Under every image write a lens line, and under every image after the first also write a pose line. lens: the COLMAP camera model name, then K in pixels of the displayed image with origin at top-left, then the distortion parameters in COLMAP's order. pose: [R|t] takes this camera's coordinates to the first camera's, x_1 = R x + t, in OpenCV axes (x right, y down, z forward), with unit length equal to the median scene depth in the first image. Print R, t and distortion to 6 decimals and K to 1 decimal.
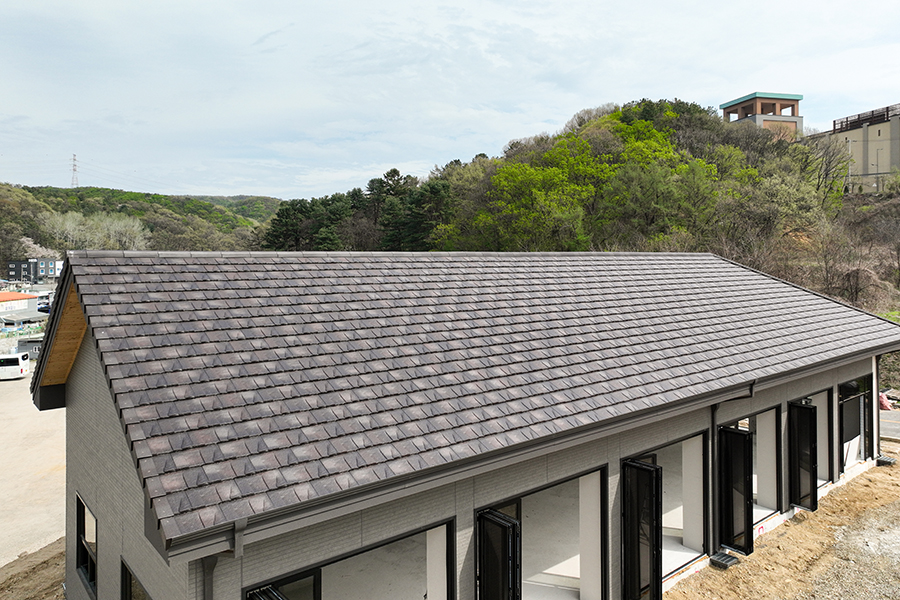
lens RADIAL K [[638.6, 0, 454.2], [0, 638.6, 259.4], [0, 0, 1]] dist [0.005837, 0.020883]
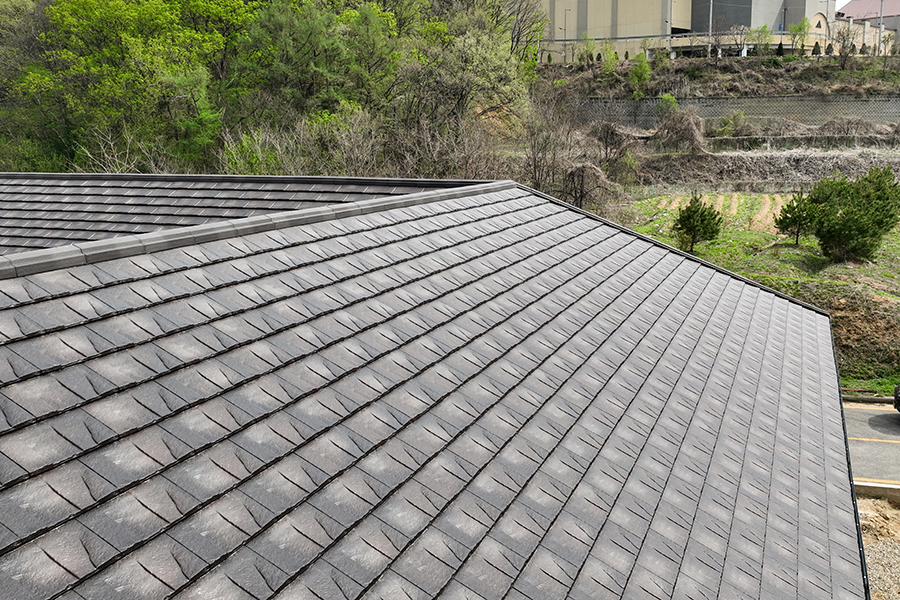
lens RADIAL K [[844.6, 0, 449.9], [0, 844.6, 271.7], [0, 0, 1]] dist [0.008033, 0.004635]
pose [[0.888930, -0.069727, 0.452705, 0.019240], [-0.000596, 0.988169, 0.153370, -0.008336], [-0.458043, -0.136605, 0.878371, 0.110578]]
